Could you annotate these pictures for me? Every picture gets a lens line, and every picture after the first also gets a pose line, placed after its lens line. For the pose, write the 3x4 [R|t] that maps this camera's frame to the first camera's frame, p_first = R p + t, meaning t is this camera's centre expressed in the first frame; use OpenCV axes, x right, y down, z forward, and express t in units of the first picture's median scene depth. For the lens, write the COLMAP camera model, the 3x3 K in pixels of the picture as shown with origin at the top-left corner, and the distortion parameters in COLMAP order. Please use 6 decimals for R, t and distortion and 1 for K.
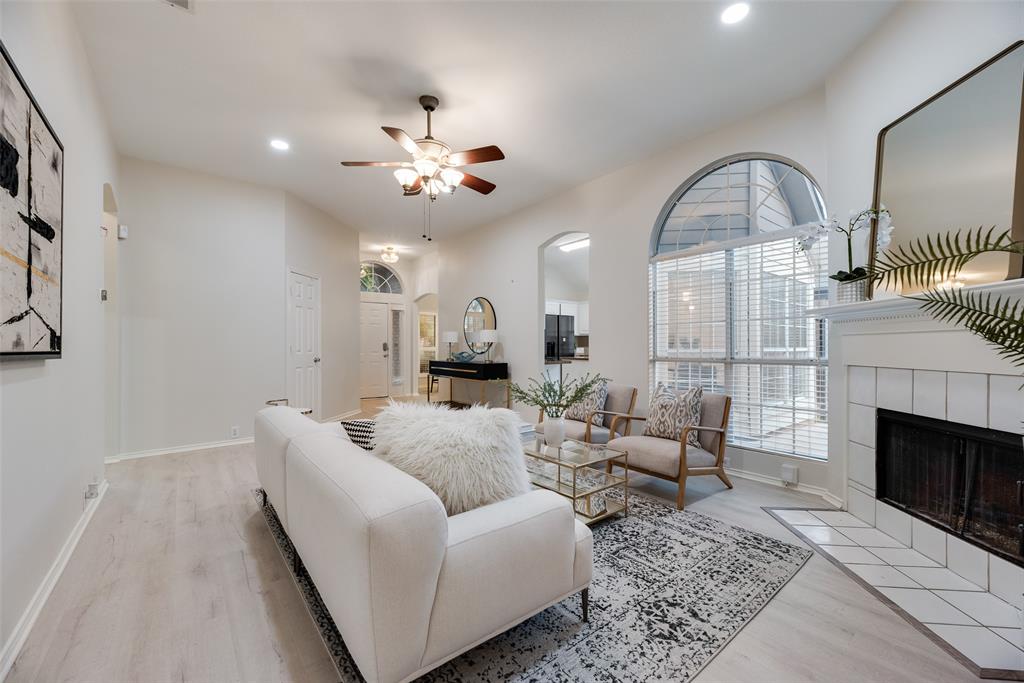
lens RADIAL K [[413.4, 0, 514.1], [0, 413.4, 342.9], [0, 0, 1]] dist [-0.000526, -0.000031]
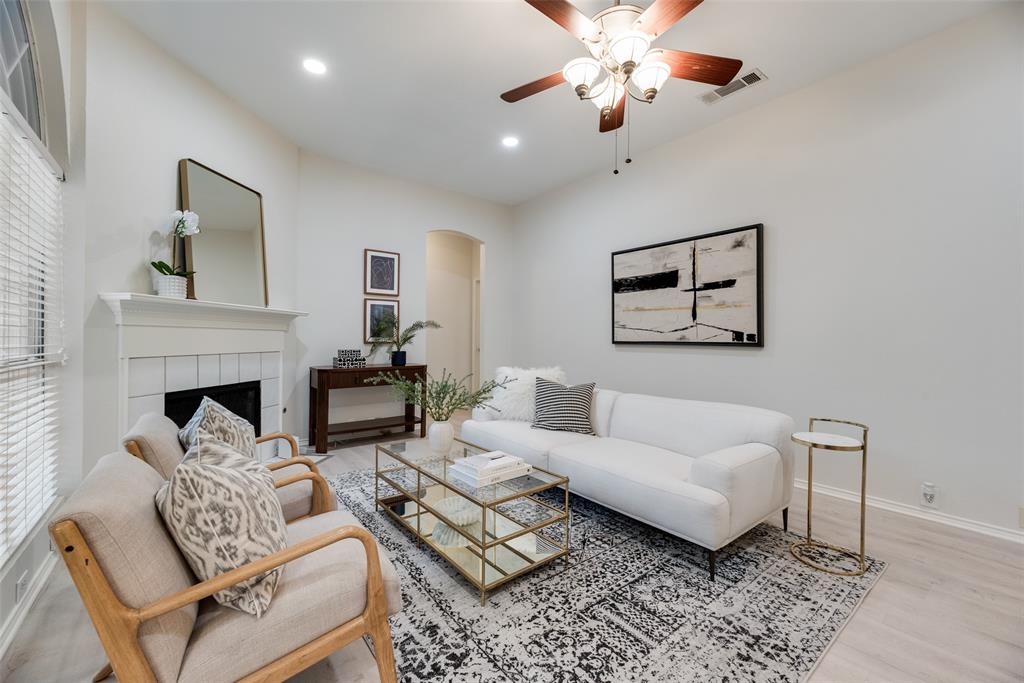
lens RADIAL K [[413.4, 0, 514.1], [0, 413.4, 342.9], [0, 0, 1]] dist [-0.000526, -0.000031]
pose [[-0.999947, -0.003952, 0.009468, -0.088381], [-0.003969, 0.999991, -0.001735, 0.025503], [-0.009461, -0.001773, -0.999954, 2.656351]]
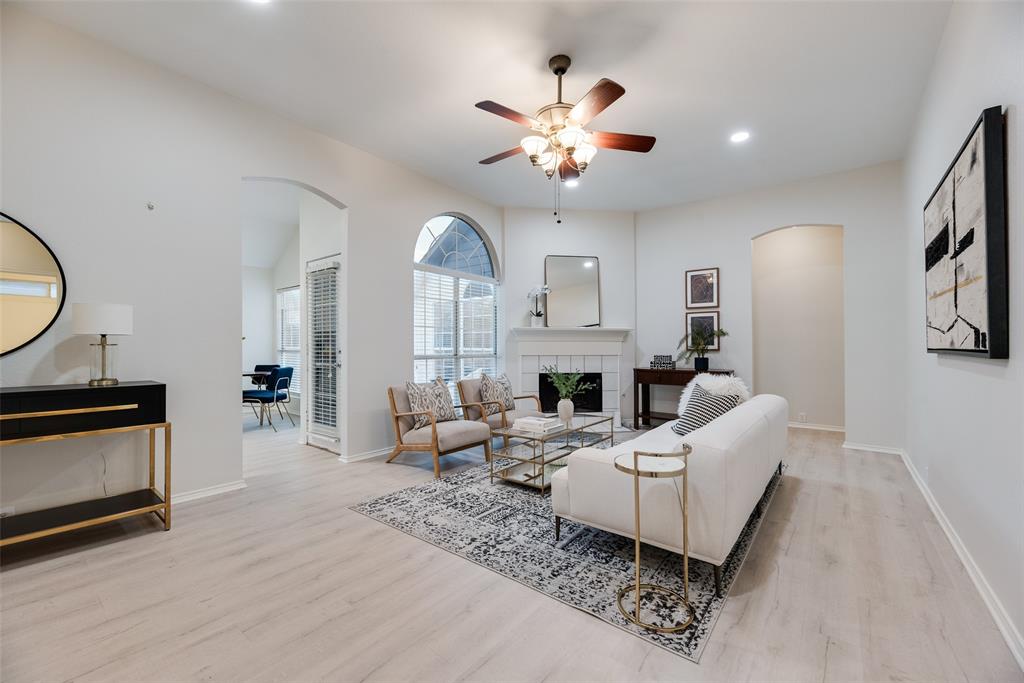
lens RADIAL K [[413.4, 0, 514.1], [0, 413.4, 342.9], [0, 0, 1]] dist [-0.000526, -0.000031]
pose [[-0.223012, 0.010593, 0.974758, -1.665378], [-0.008590, 0.999881, -0.012831, 0.023775], [-0.974778, -0.011234, -0.222894, 2.088349]]
